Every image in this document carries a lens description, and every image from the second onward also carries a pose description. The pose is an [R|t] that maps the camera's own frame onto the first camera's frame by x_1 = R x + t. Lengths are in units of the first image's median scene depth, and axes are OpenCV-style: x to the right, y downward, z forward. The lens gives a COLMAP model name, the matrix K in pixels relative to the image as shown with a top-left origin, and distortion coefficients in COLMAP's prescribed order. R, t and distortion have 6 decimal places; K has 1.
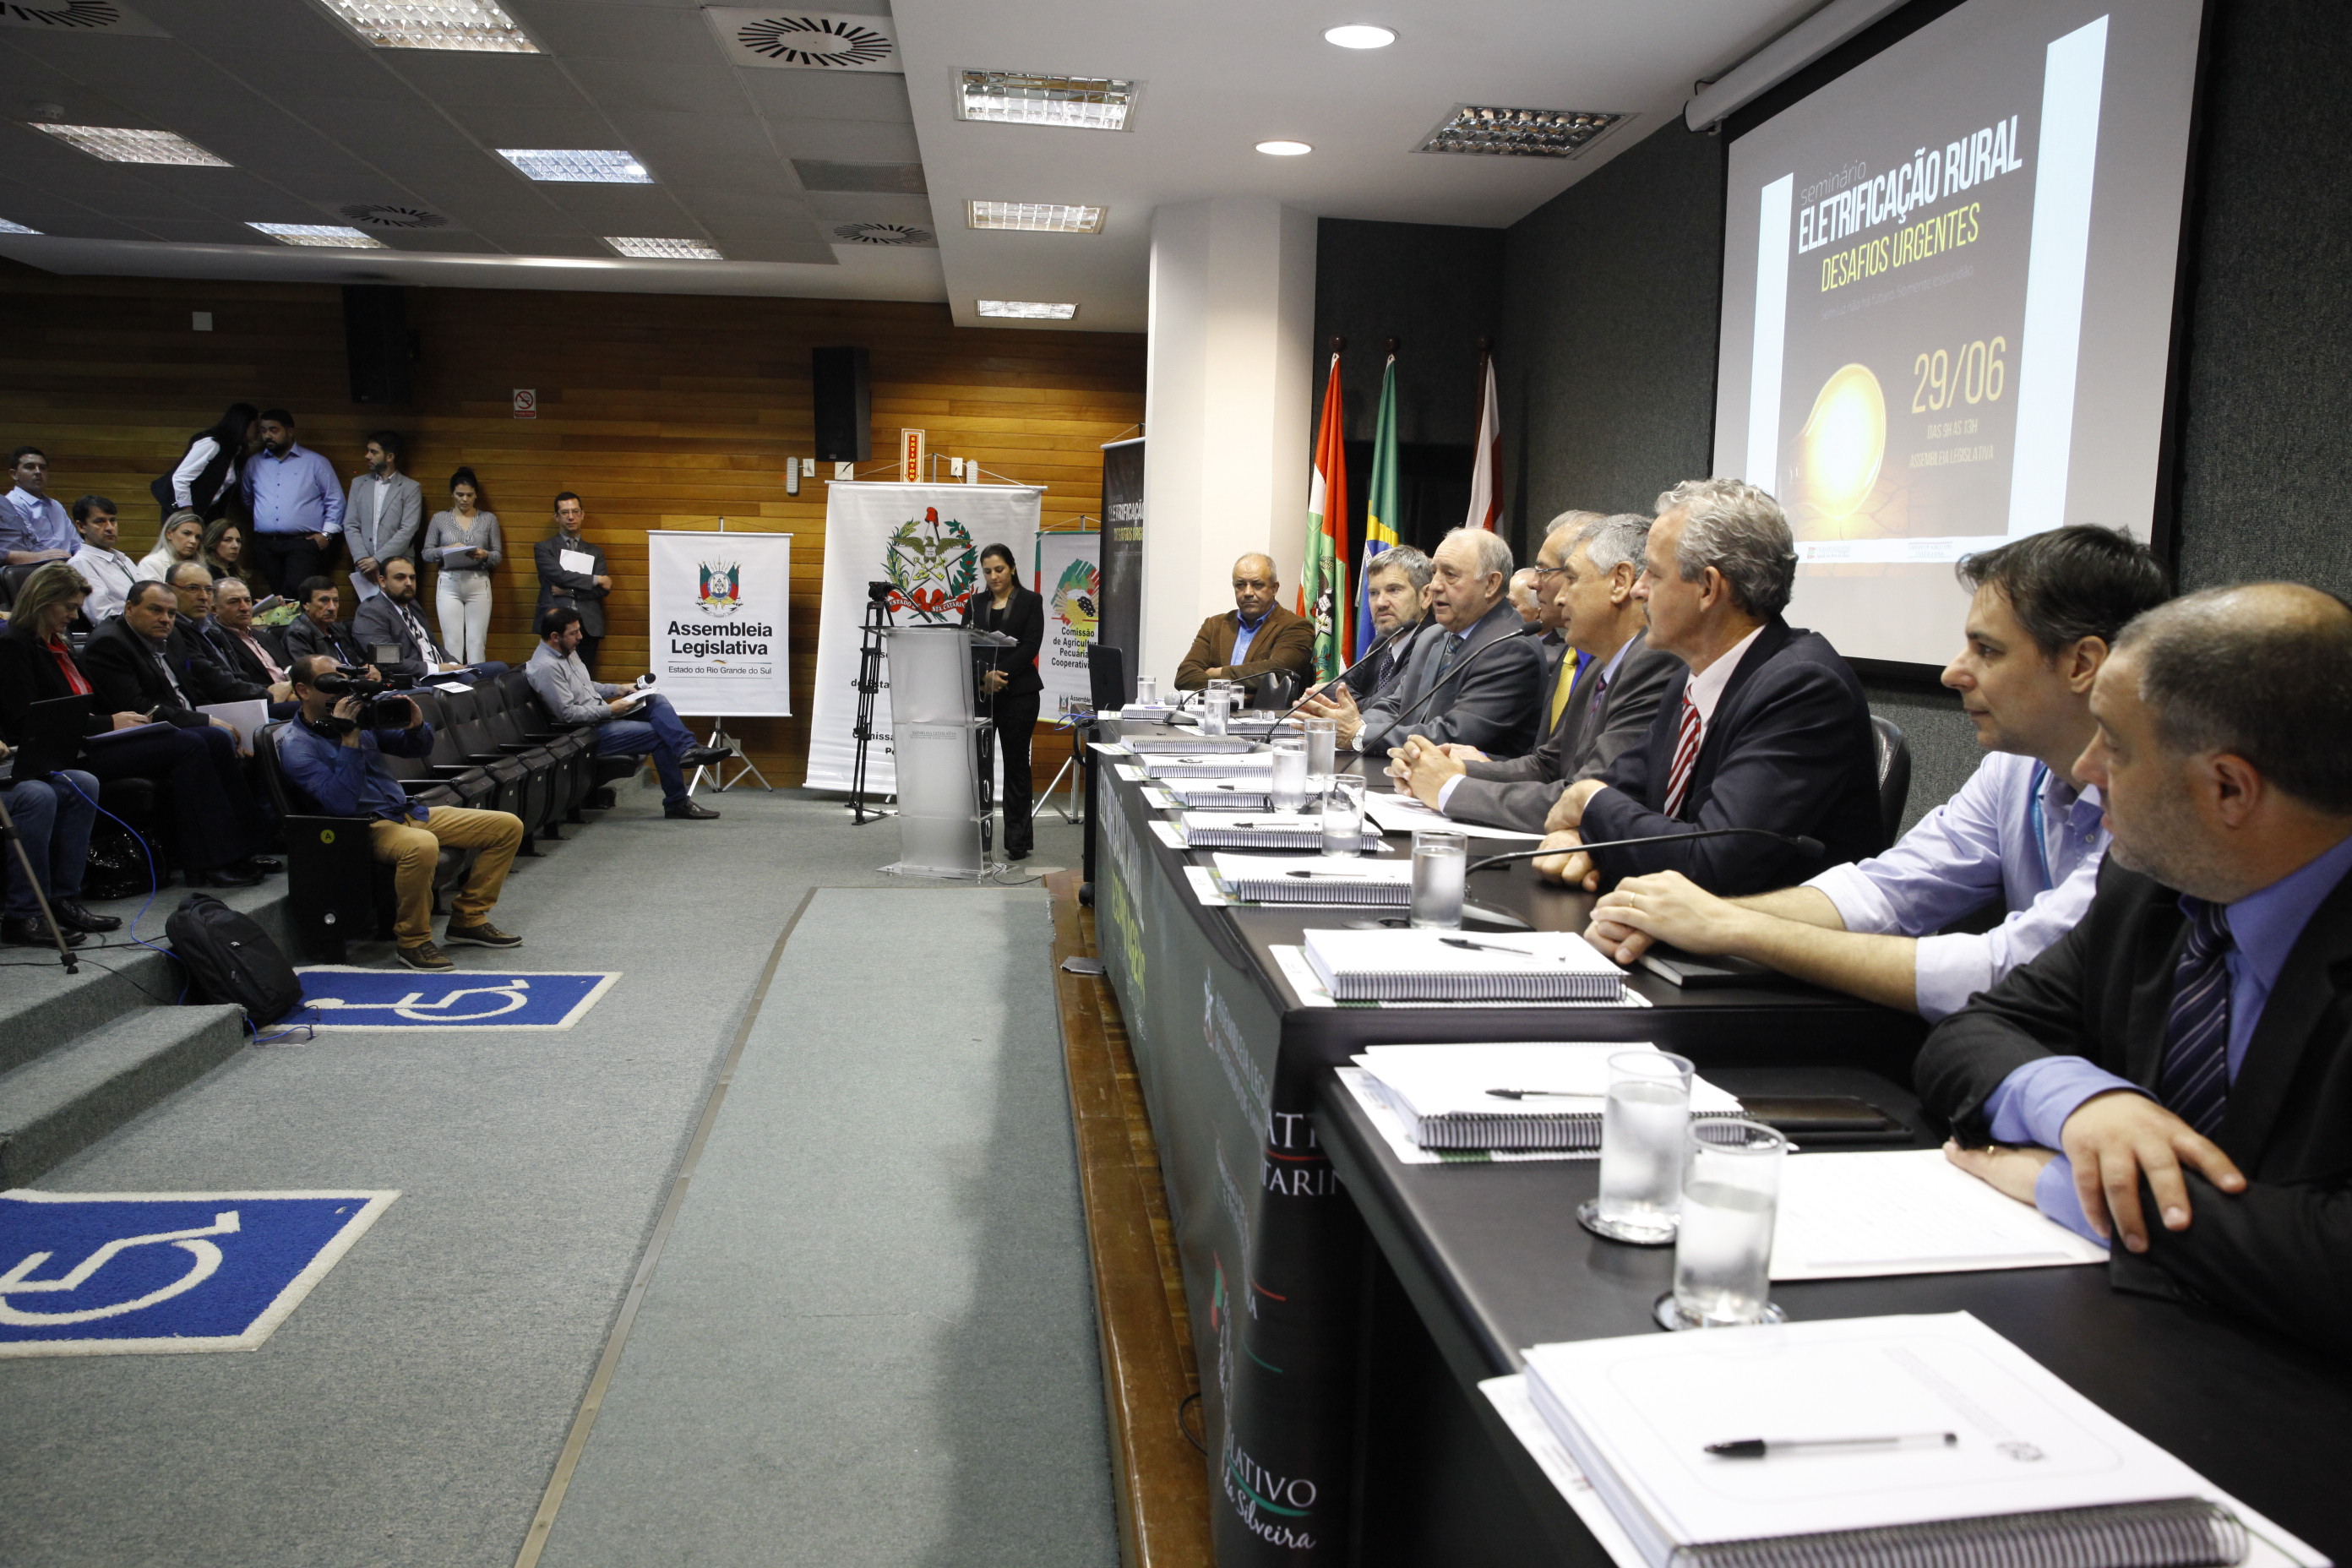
lens RADIAL K [[1626.0, 0, 1176.0], [0, 1626.0, 784.0], [0, 0, 1]] dist [-0.110063, 0.090380]
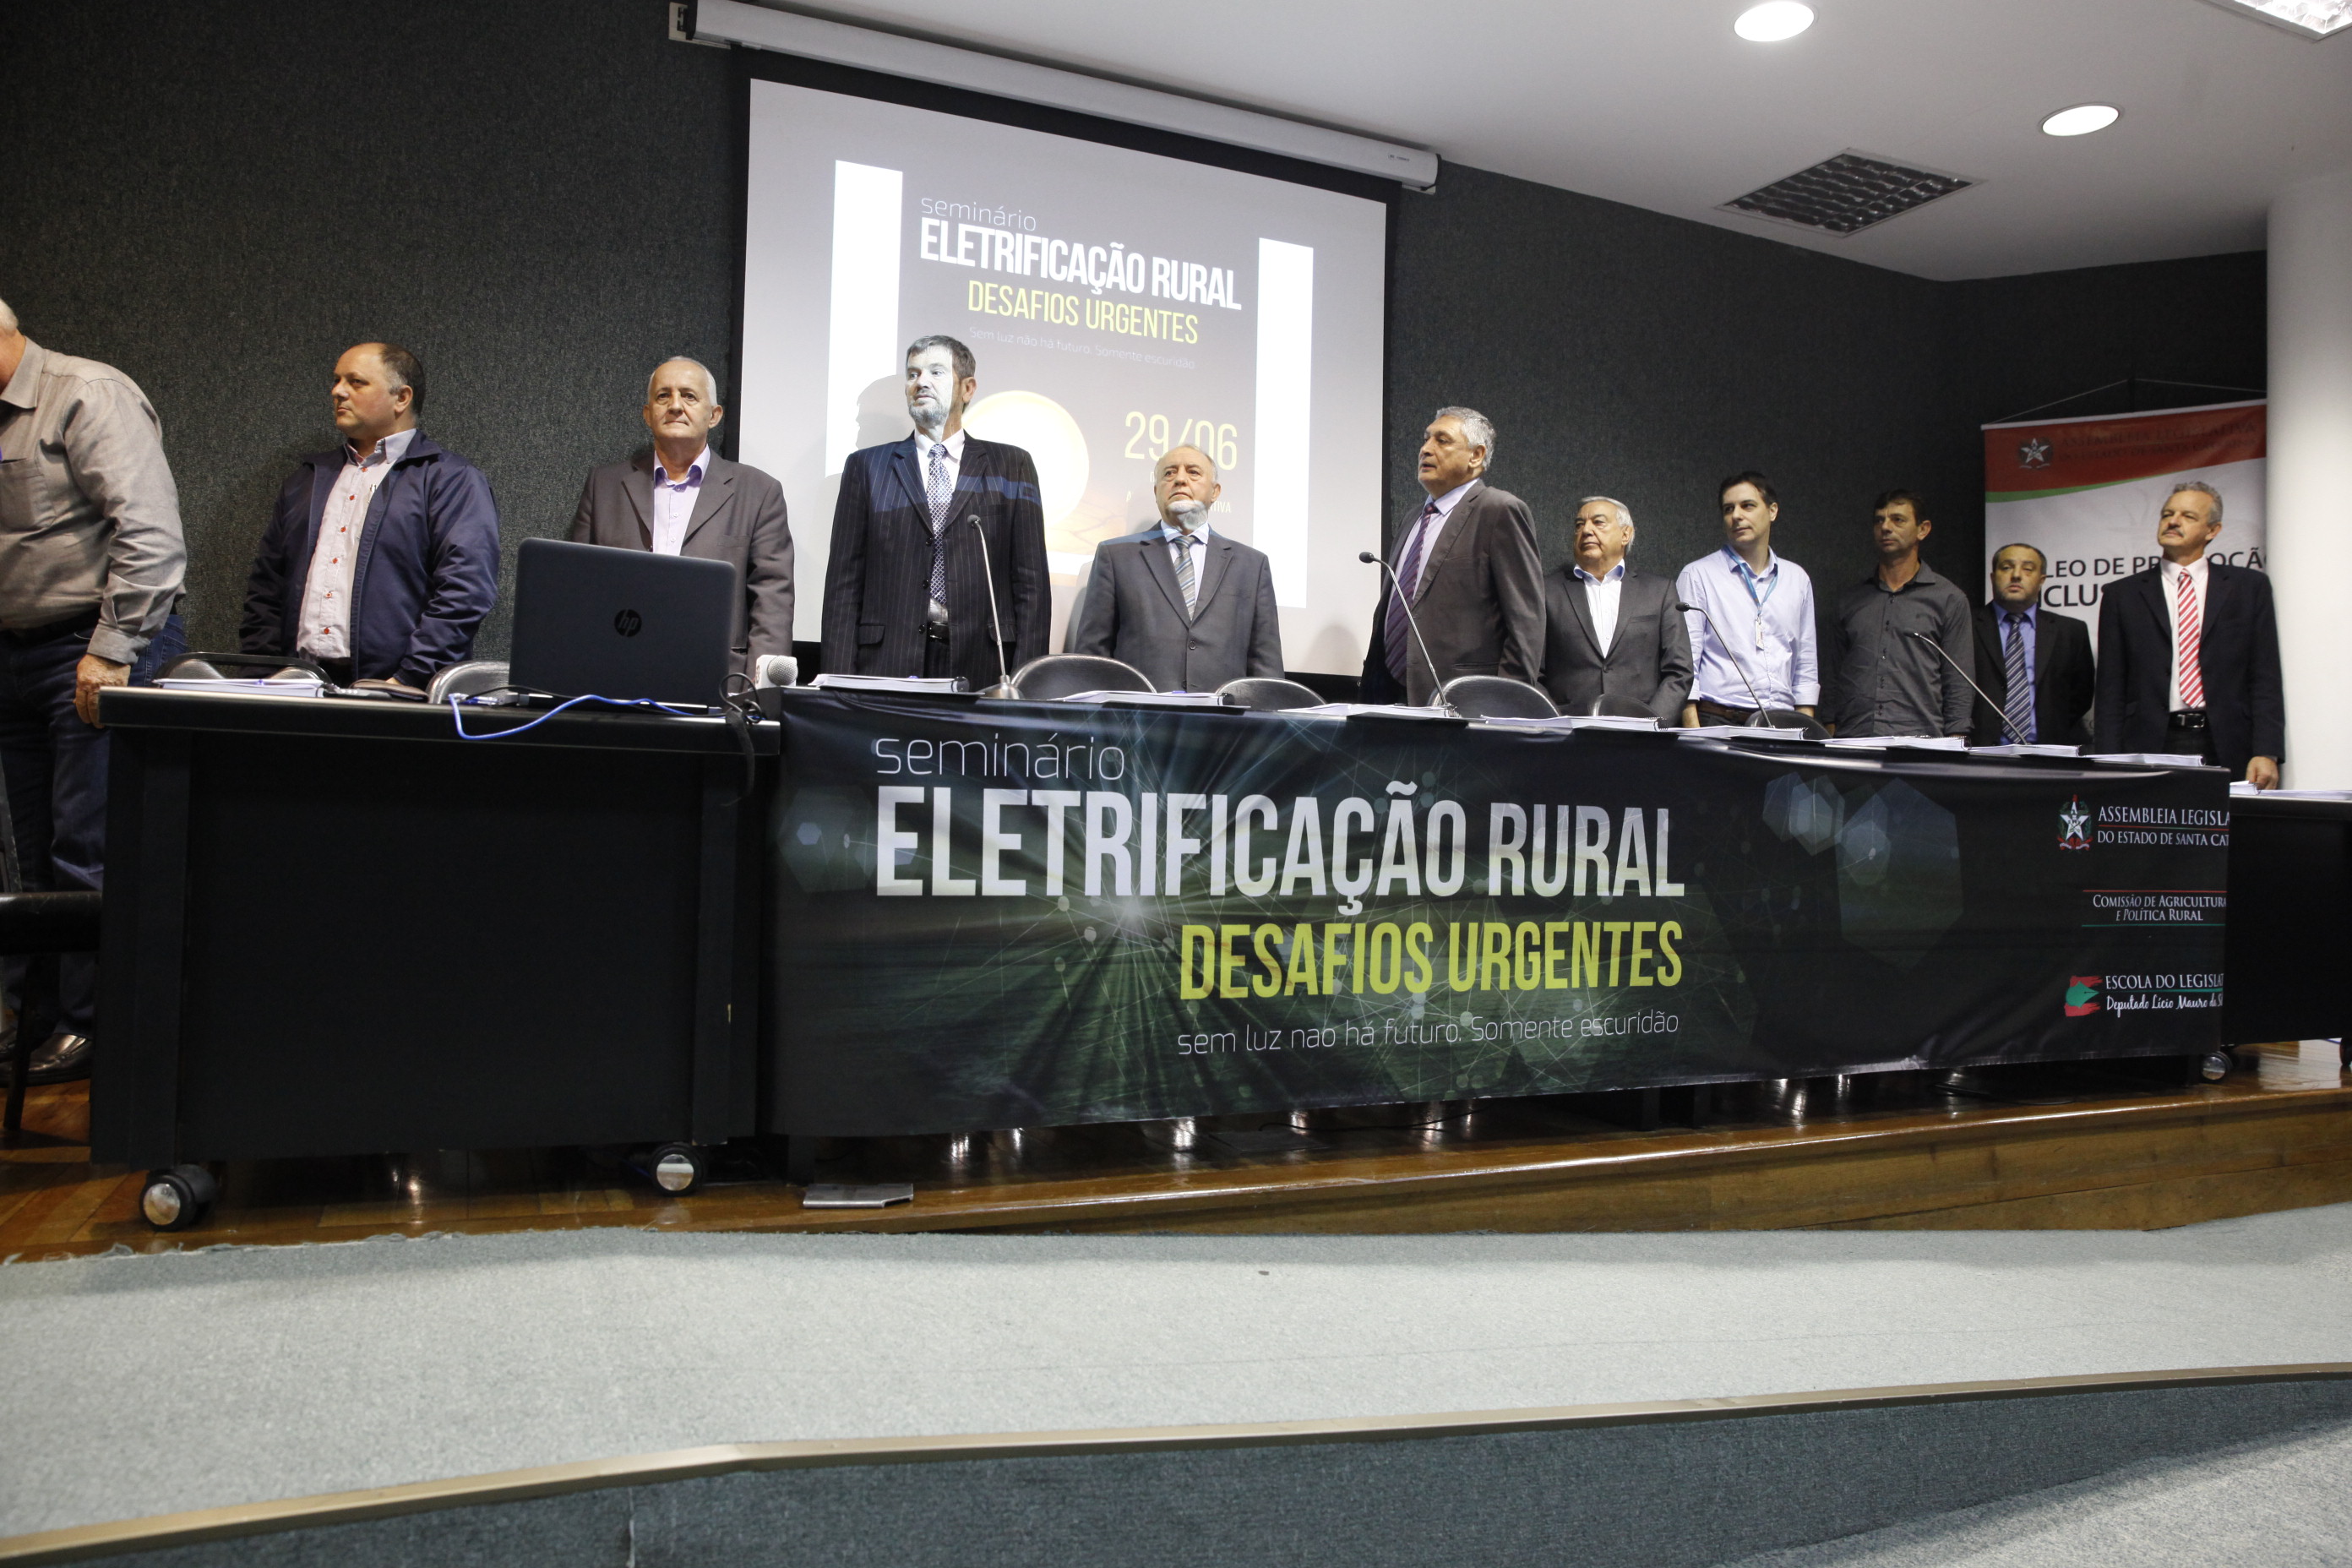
lens RADIAL K [[1626.0, 0, 1176.0], [0, 1626.0, 784.0], [0, 0, 1]] dist [-0.110063, 0.090380]
pose [[-0.308233, -0.009690, 0.951261, -0.727046], [0.088580, 0.995311, 0.038841, -0.030791], [-0.947178, 0.096235, -0.305930, 1.375942]]
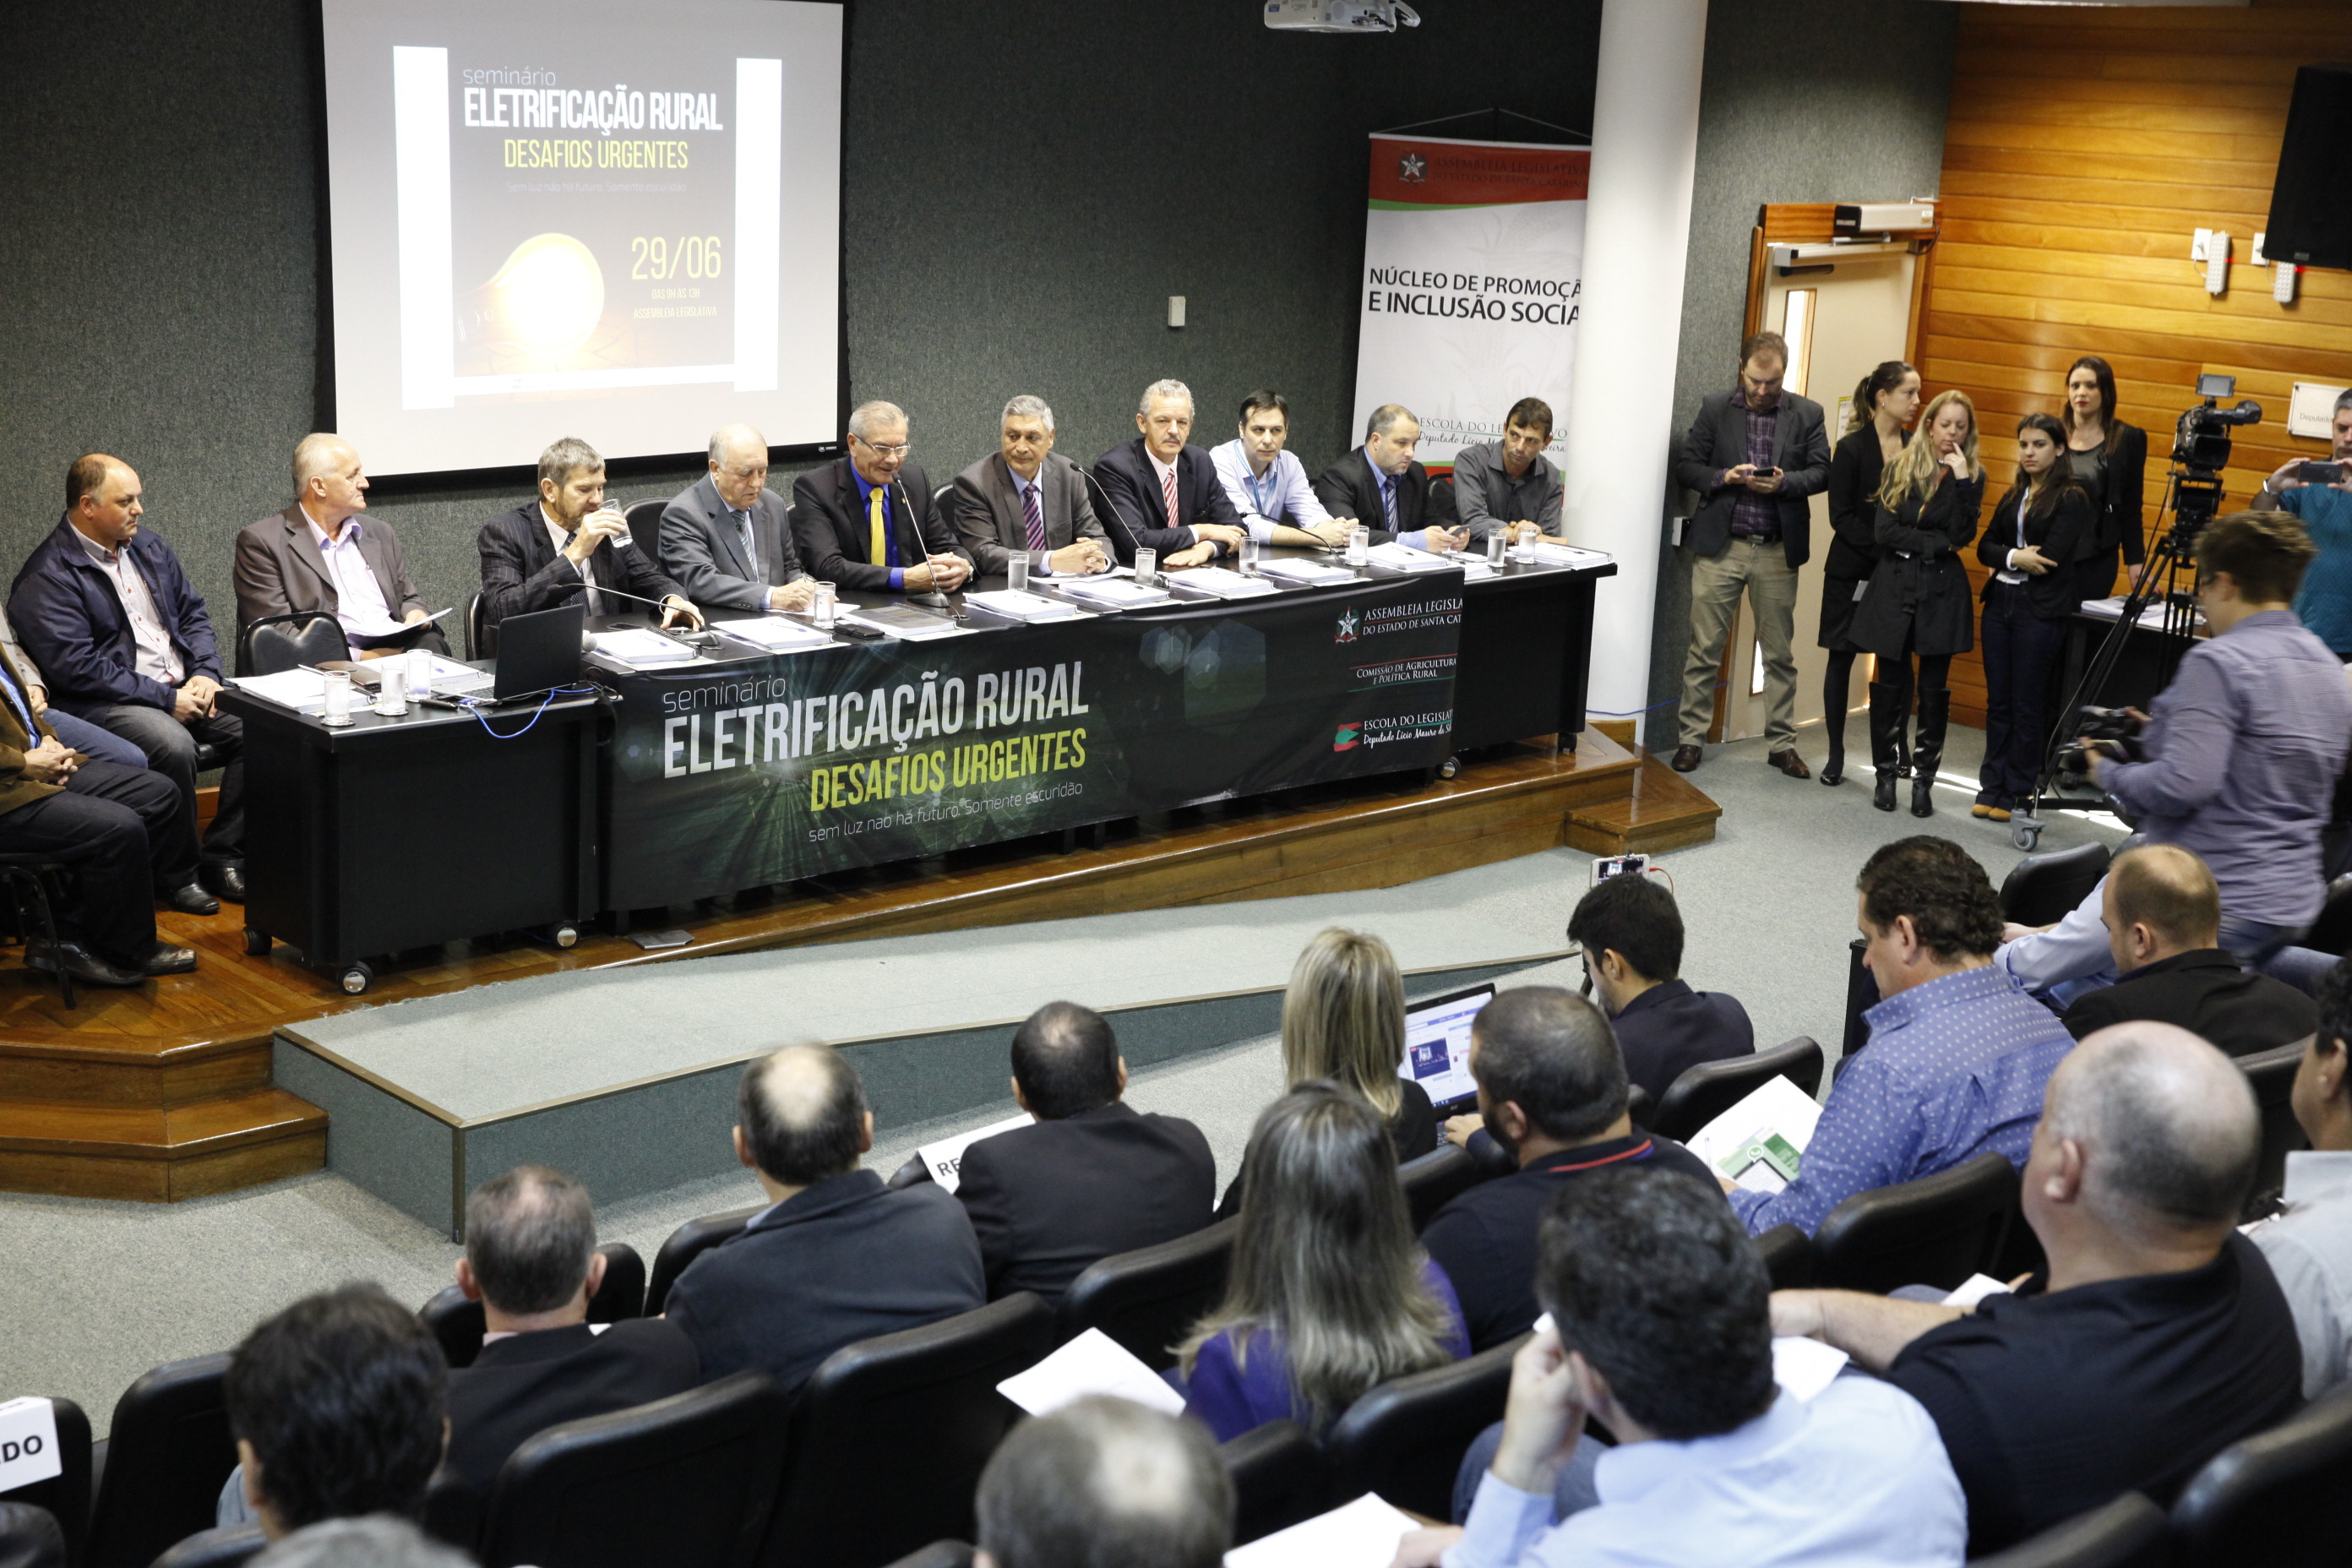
lens RADIAL K [[3196.3, 0, 1169.8], [0, 3196.3, 787.8], [0, 0, 1]] dist [0.049781, 0.287688]
pose [[-0.604218, -0.243417, 0.758728, -2.083501], [0.038088, 0.942285, 0.332638, -0.737227], [-0.795908, 0.229885, -0.560075, 2.323820]]
